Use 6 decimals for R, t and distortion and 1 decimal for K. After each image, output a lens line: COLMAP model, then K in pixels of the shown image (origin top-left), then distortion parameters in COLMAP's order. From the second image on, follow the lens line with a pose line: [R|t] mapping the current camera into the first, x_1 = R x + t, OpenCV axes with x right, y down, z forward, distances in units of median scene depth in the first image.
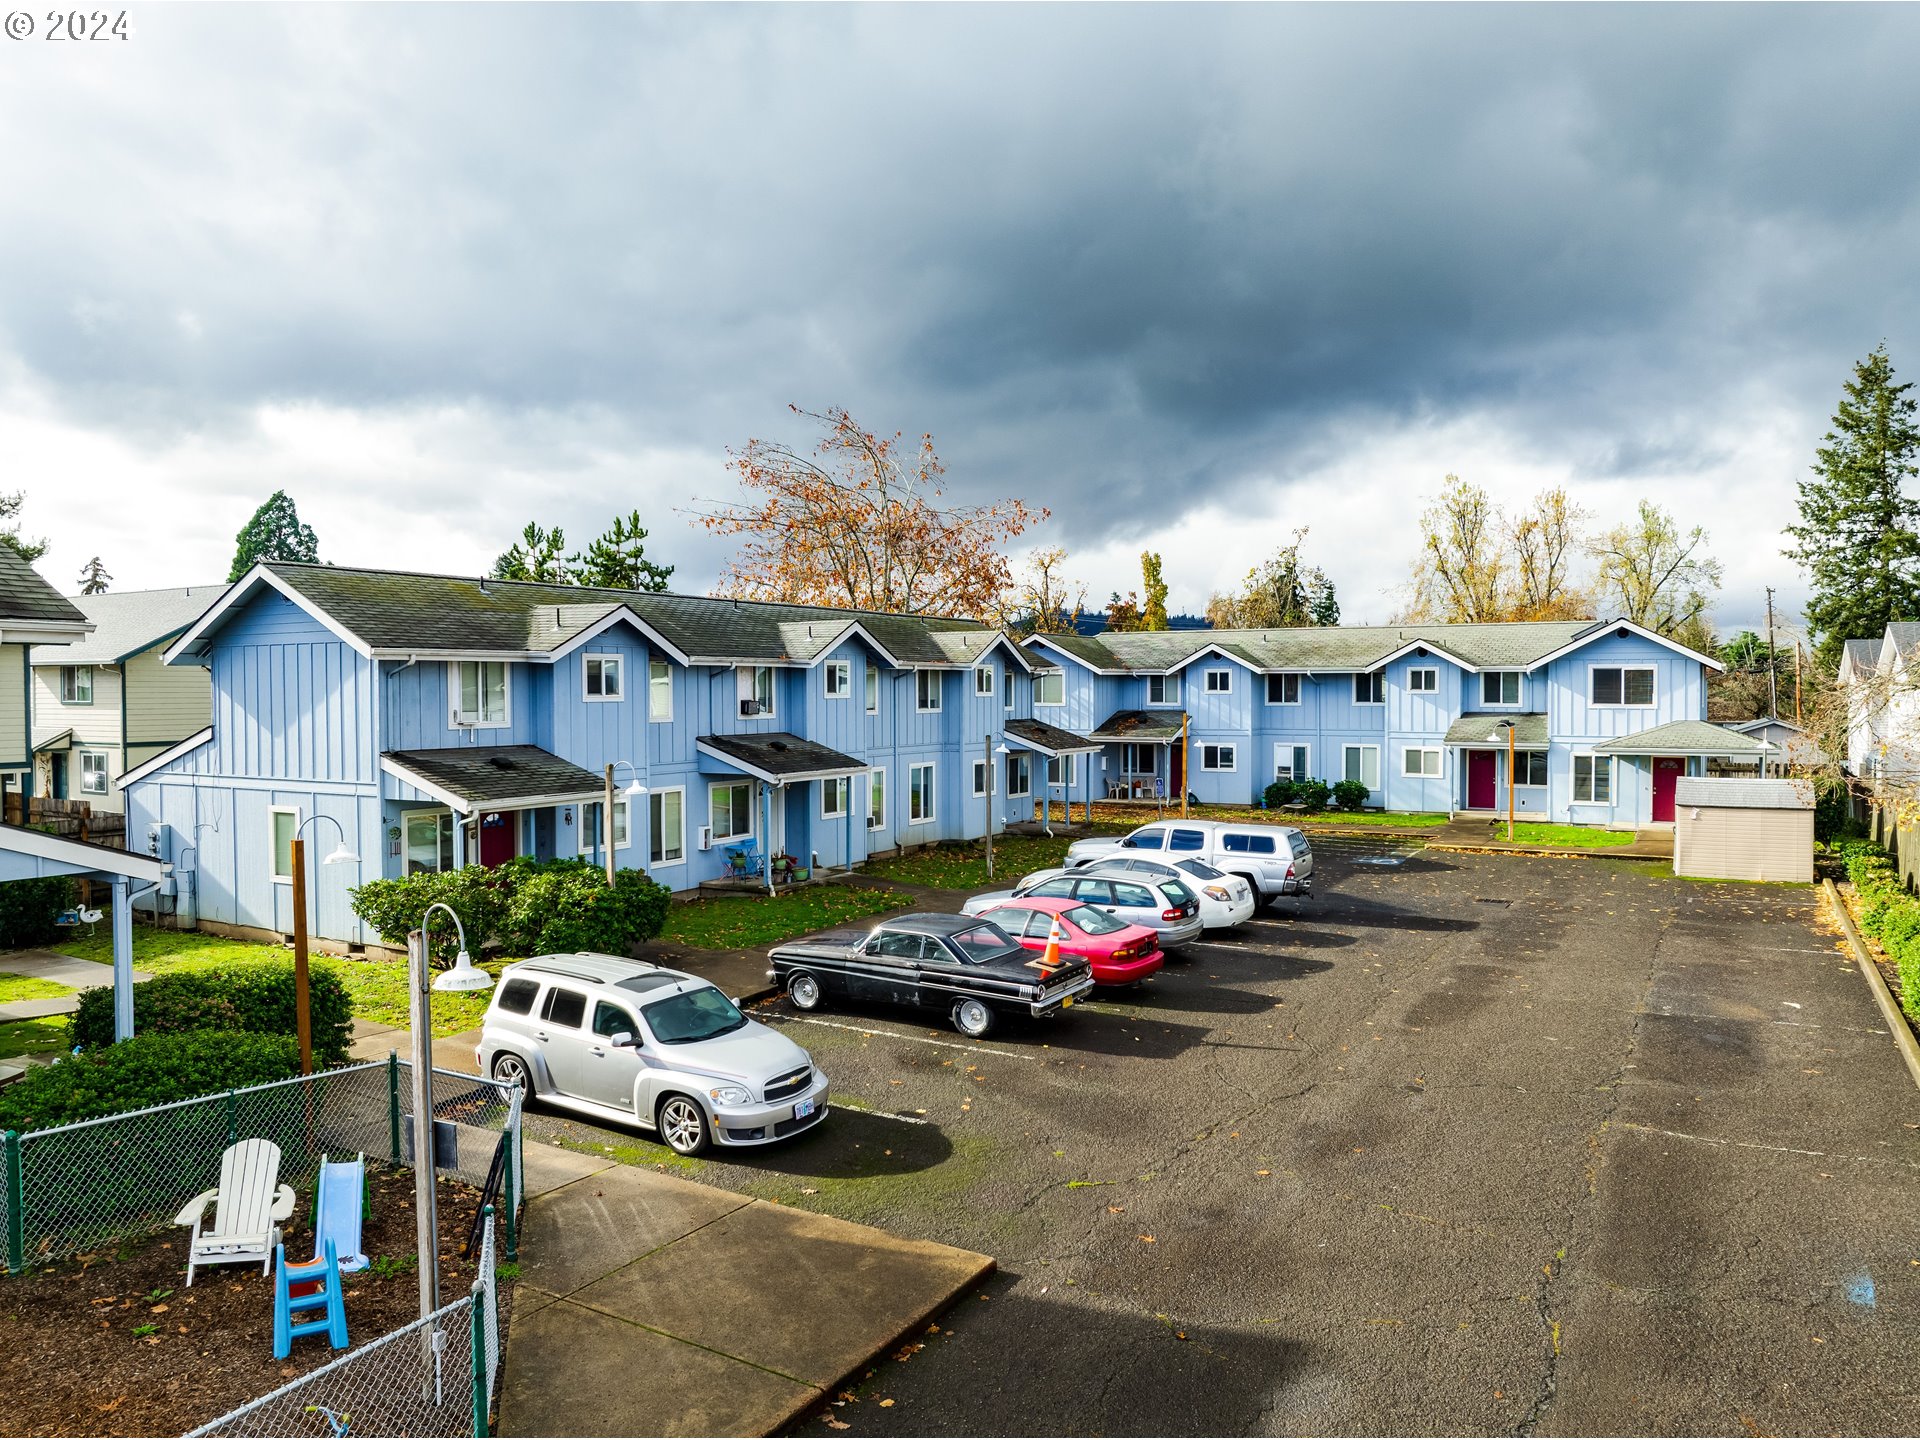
lens RADIAL K [[1320.5, 0, 976.6], [0, 1320.5, 729.8], [0, 0, 1]] dist [-0.035868, 0.009073]
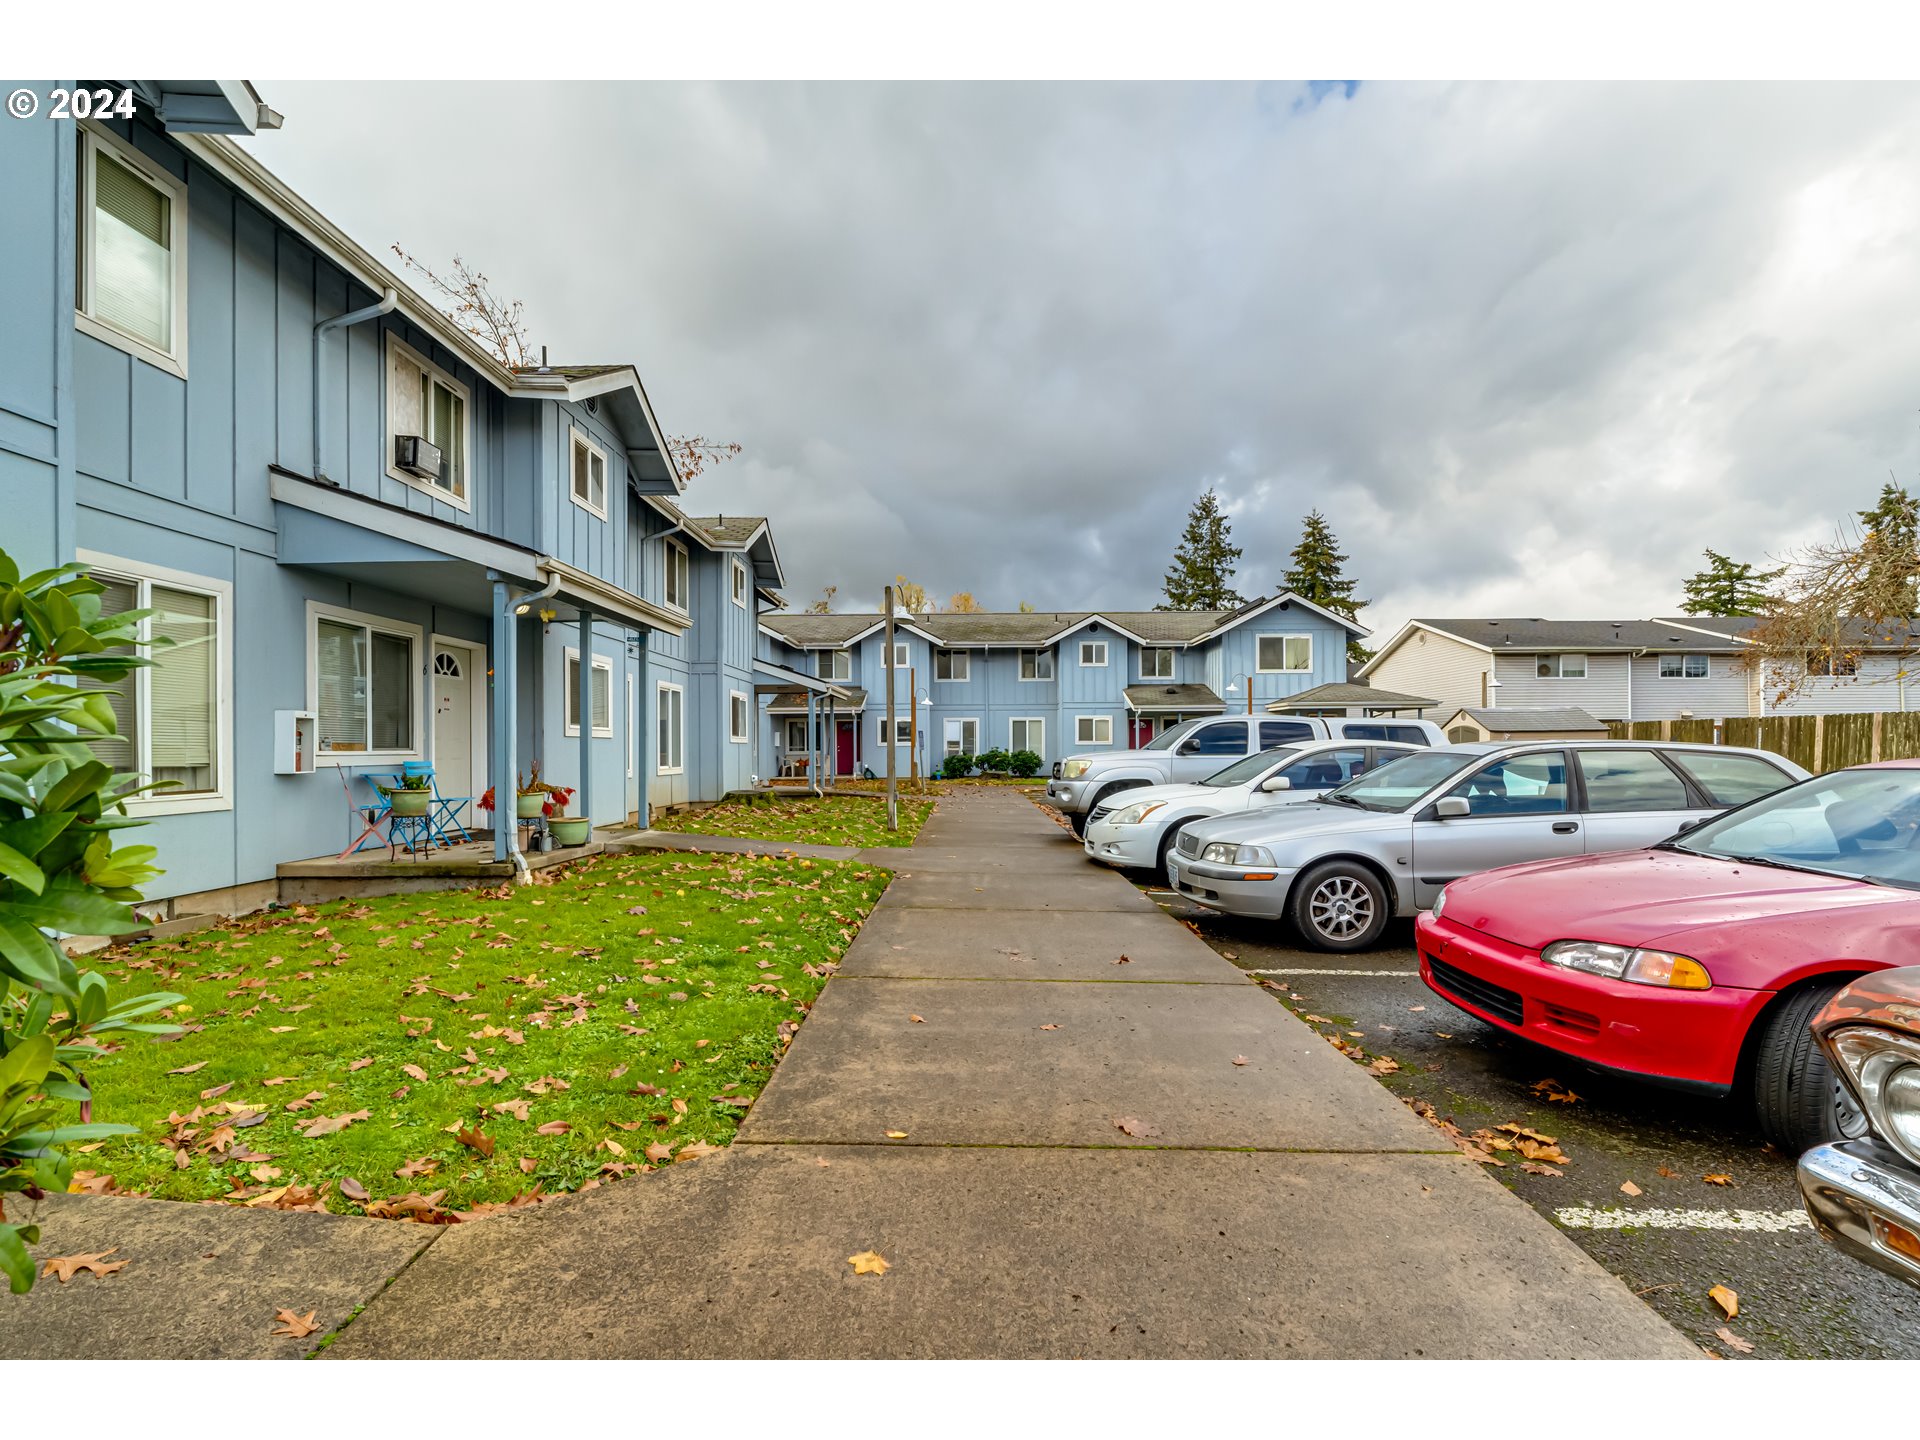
lens RADIAL K [[869.2, 0, 958.3], [0, 869.2, 751.2], [0, 0, 1]] dist [0.000003, -0.000506]
pose [[0.877720, -0.003224, 0.479163, -0.098653], [0.017619, 0.999518, -0.025549, 0.058037], [-0.478849, 0.030868, 0.877354, 0.430207]]
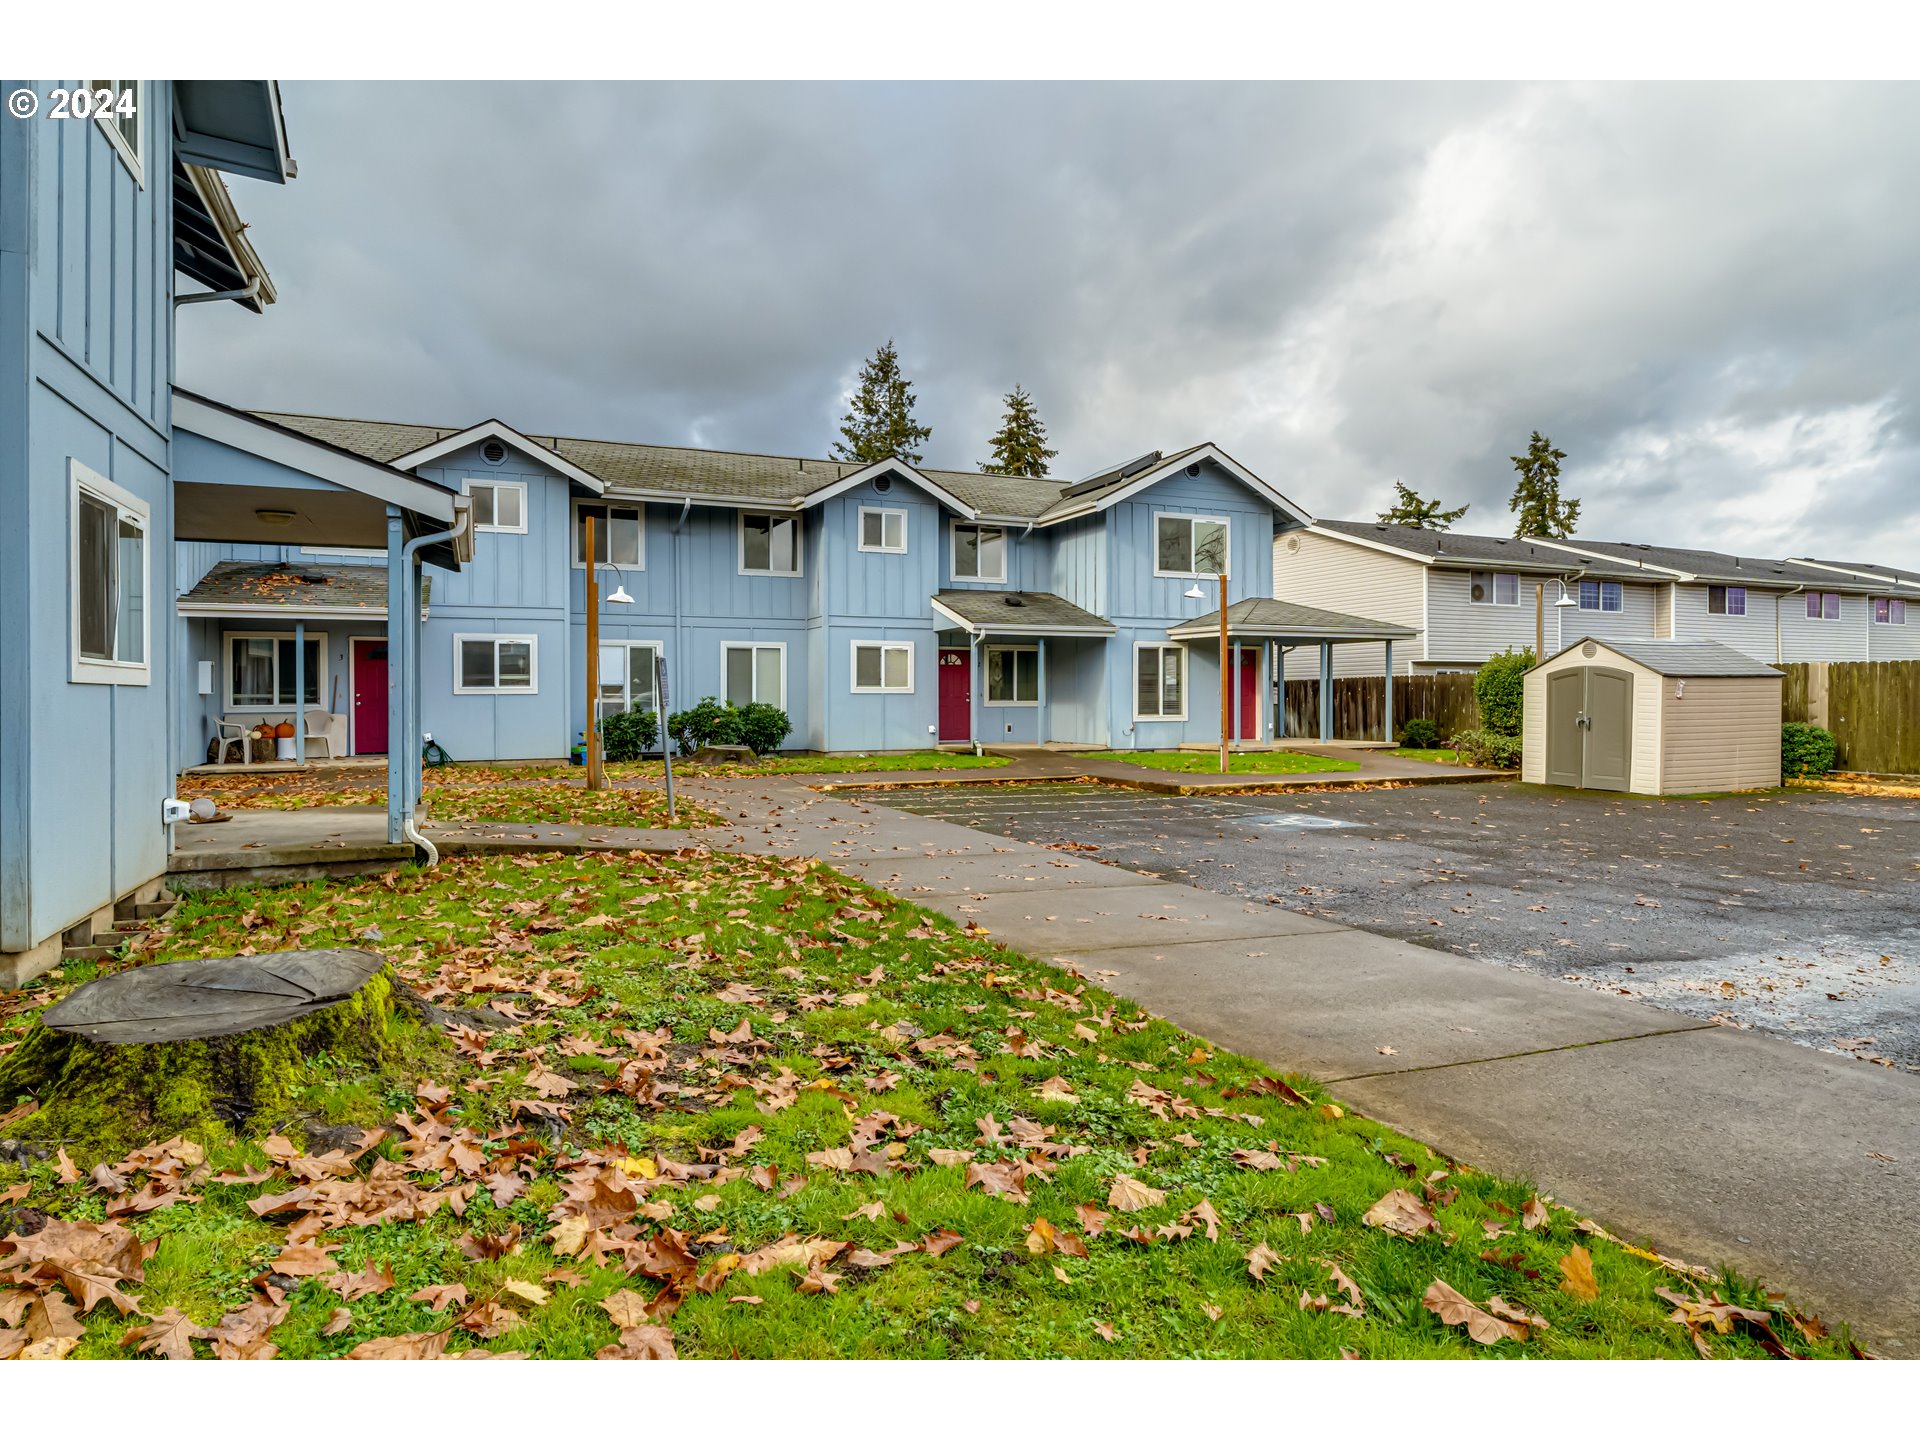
lens RADIAL K [[1094.6, 0, 962.4], [0, 1094.6, 706.7], [0, 0, 1]] dist [-0.002688, -0.000643]
pose [[0.598634, -0.006940, 0.800992, -0.038462], [0.024795, 0.999644, -0.009871, 0.048421], [-0.800639, 0.025770, 0.598593, 0.673238]]
